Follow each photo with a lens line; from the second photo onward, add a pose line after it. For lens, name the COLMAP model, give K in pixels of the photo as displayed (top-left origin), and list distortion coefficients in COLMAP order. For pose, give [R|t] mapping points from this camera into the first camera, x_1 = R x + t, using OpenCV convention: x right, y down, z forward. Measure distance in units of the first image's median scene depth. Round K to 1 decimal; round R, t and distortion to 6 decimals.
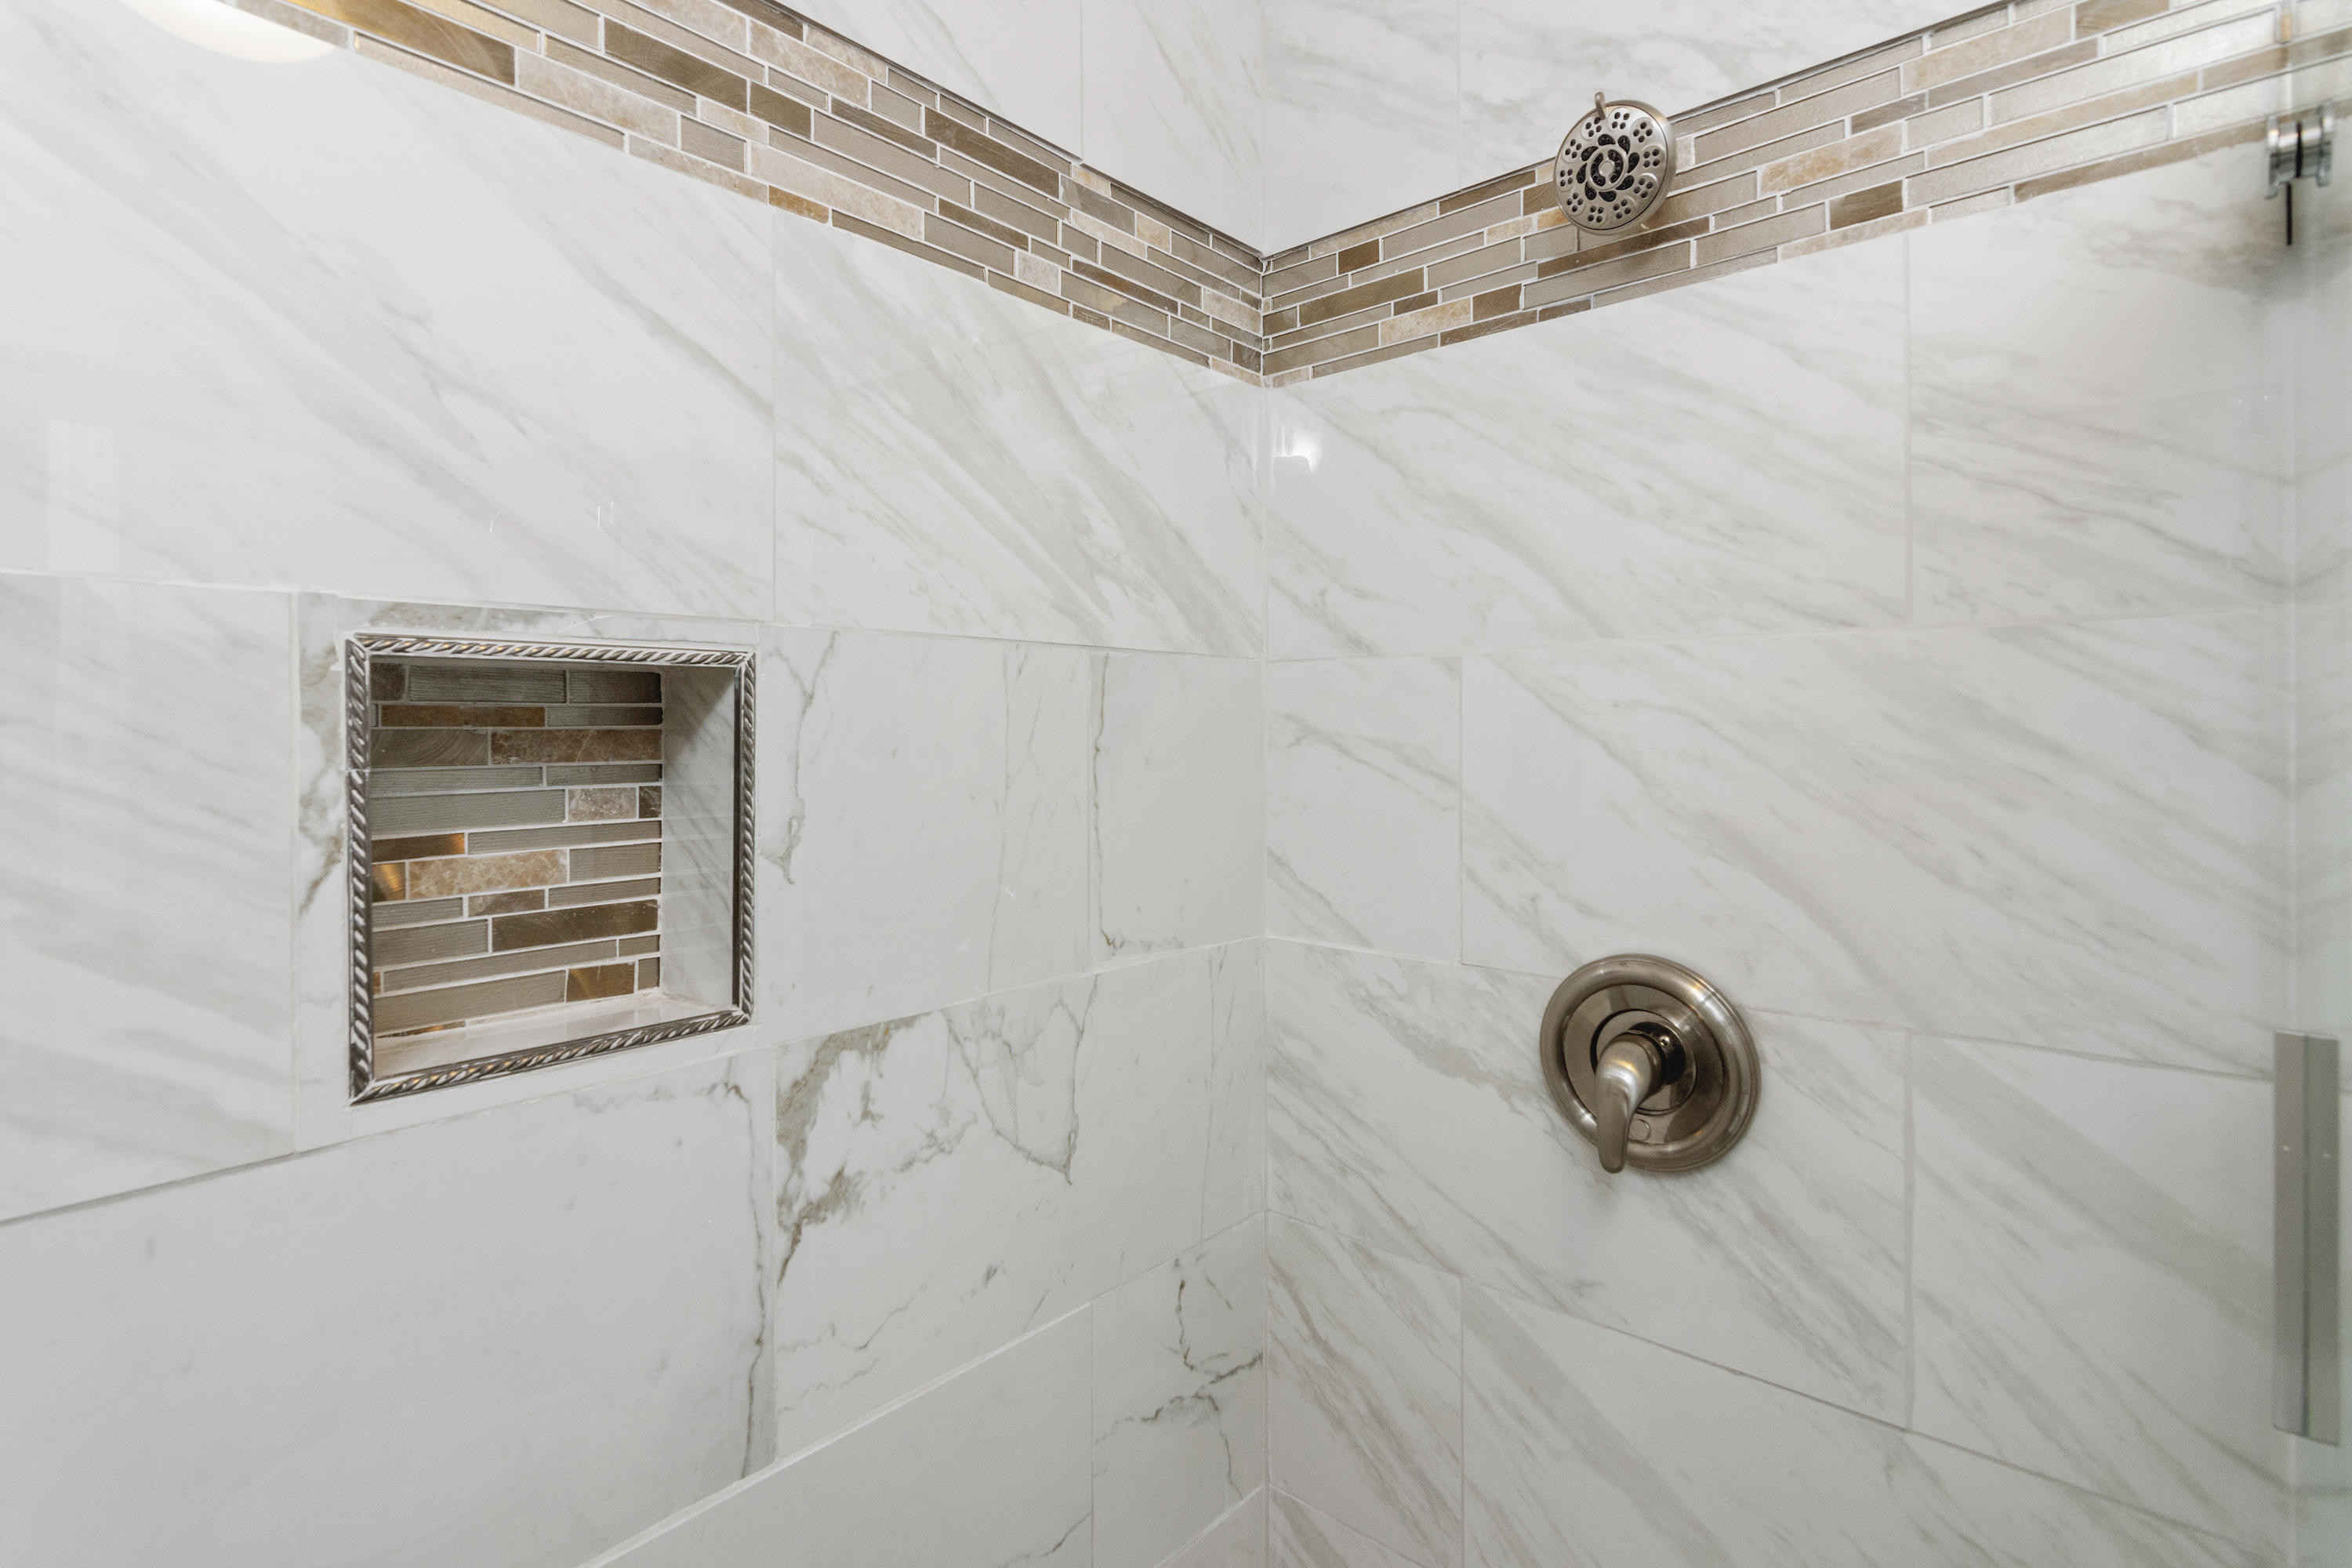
lens RADIAL K [[1136.3, 0, 1154.8], [0, 1136.3, 726.5], [0, 0, 1]] dist [-0.006609, 0.003278]
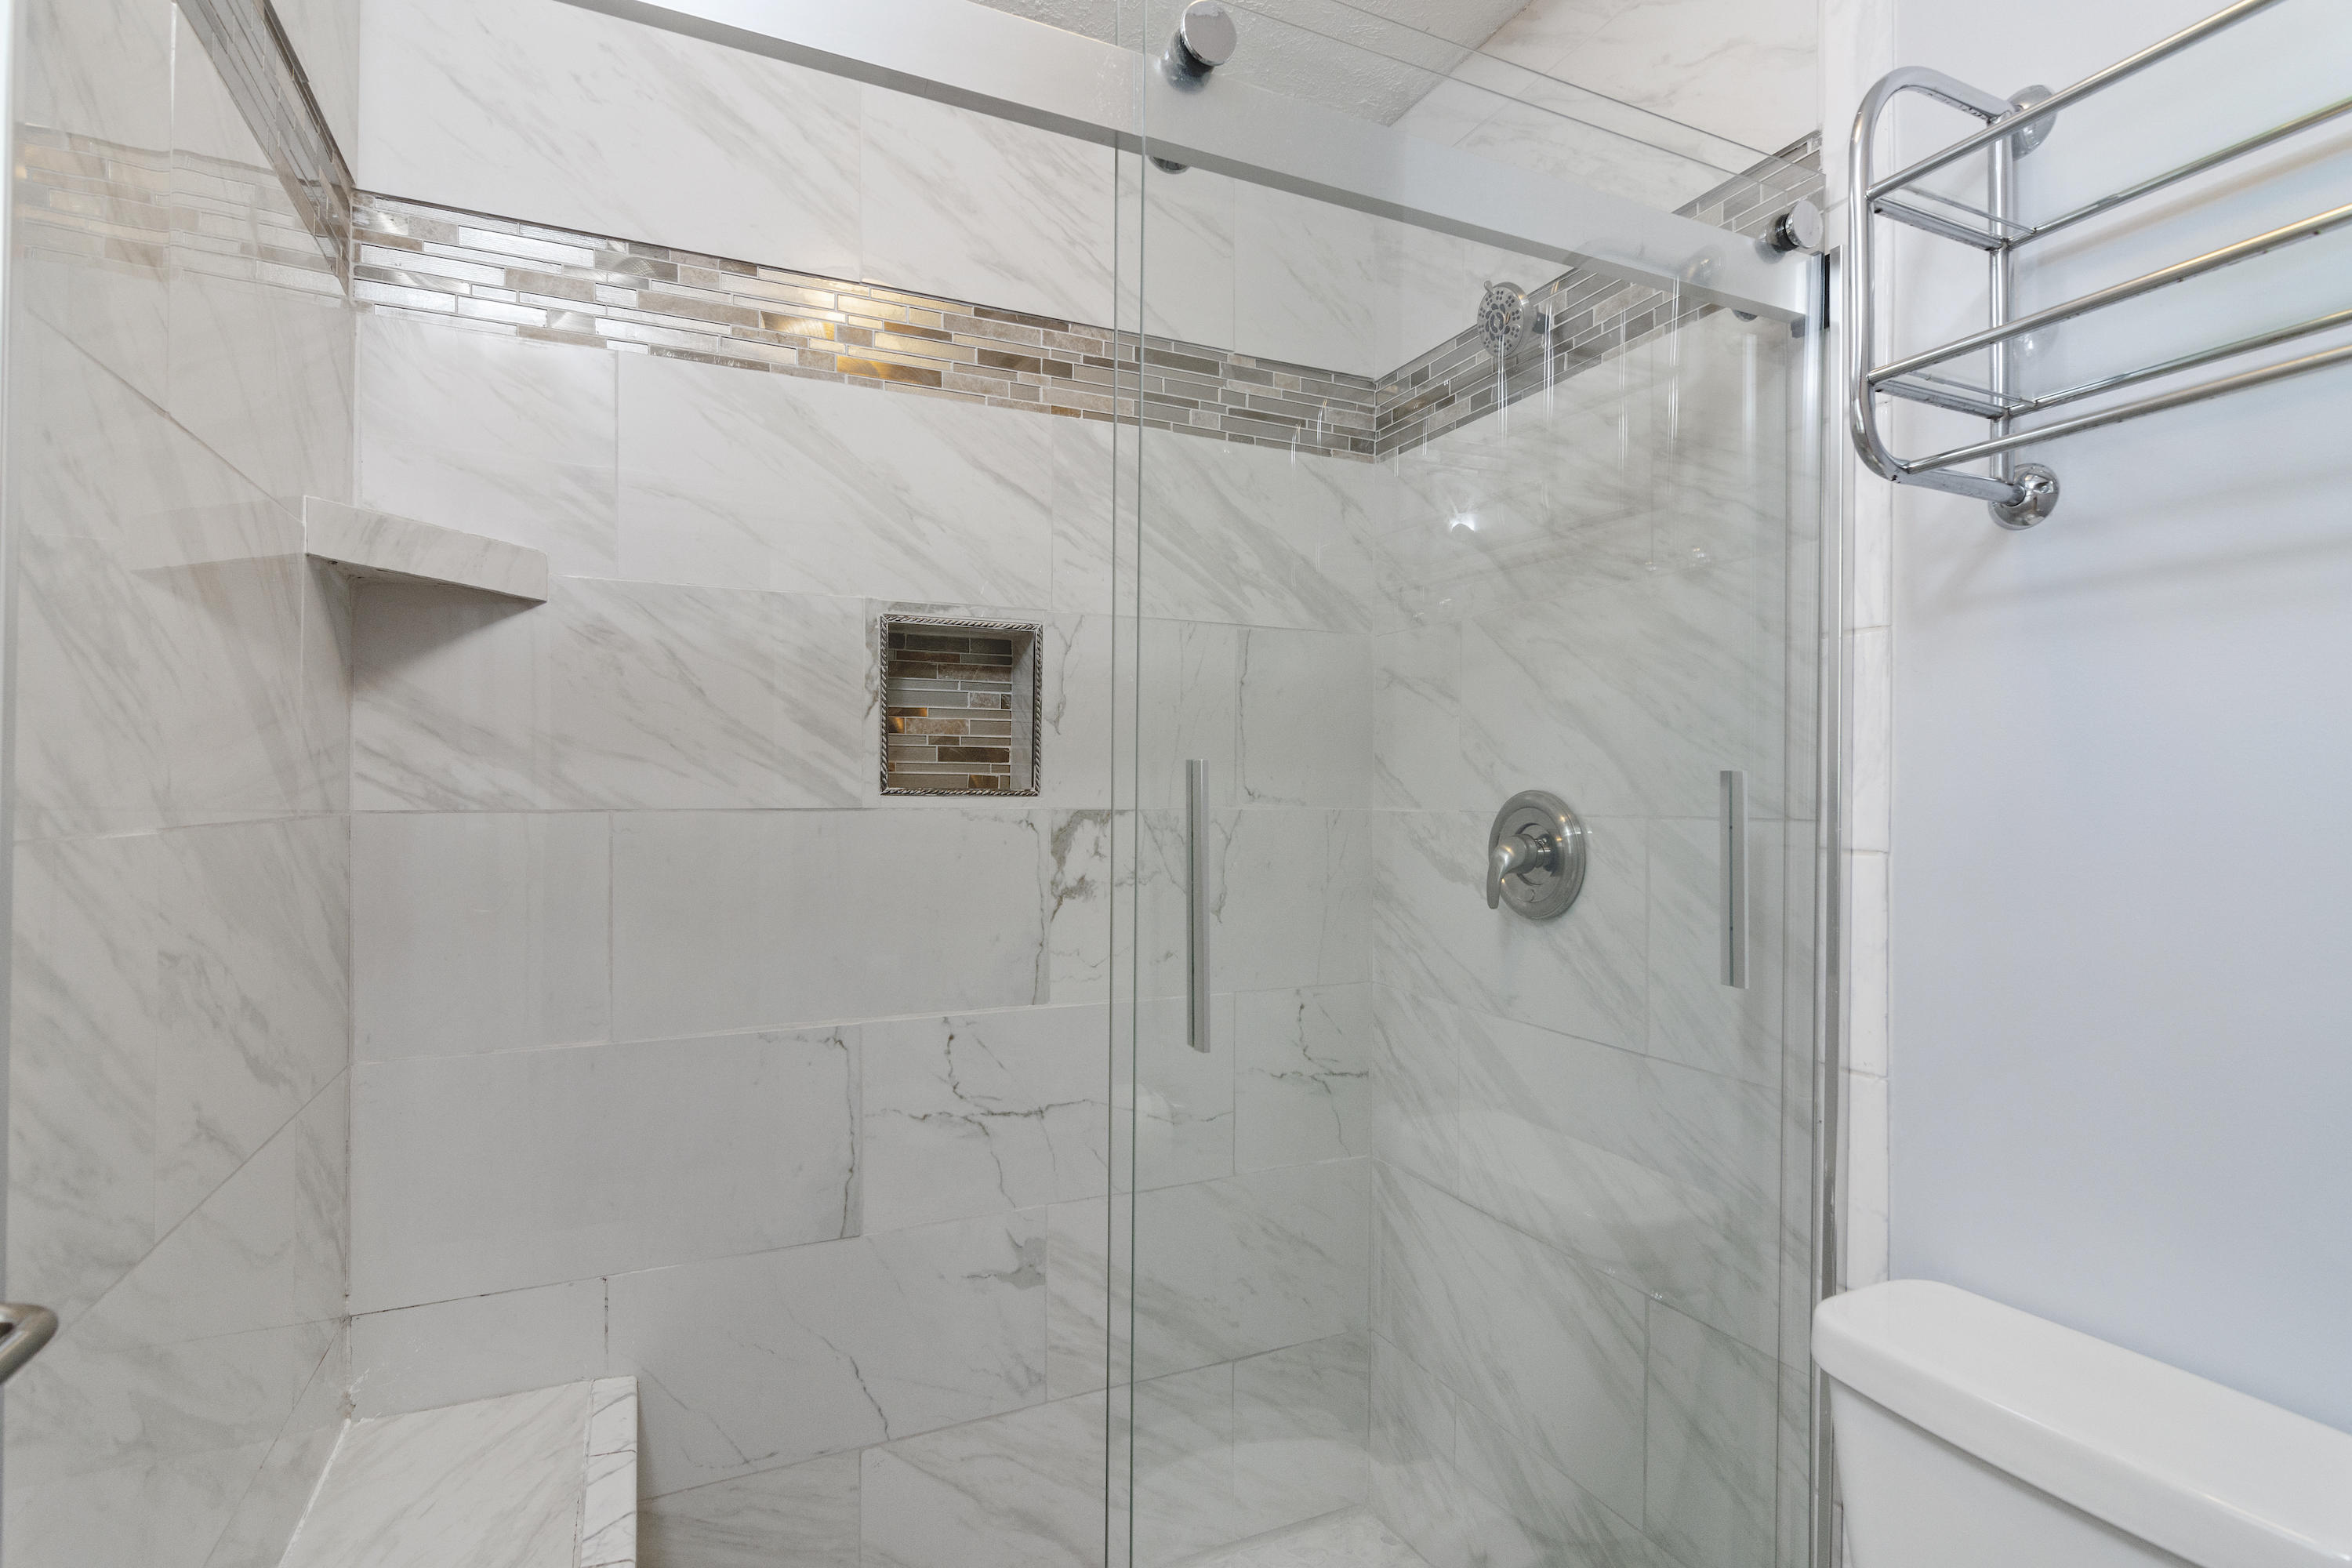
lens RADIAL K [[1136.3, 0, 1178.9], [0, 1136.3, 785.9], [0, 0, 1]] dist [-0.006609, 0.003278]
pose [[0.919509, 0.003935, -0.393048, 0.646800], [-0.005723, 0.999978, -0.003377, 0.217693], [0.393026, 0.005355, 0.919512, -0.772444]]
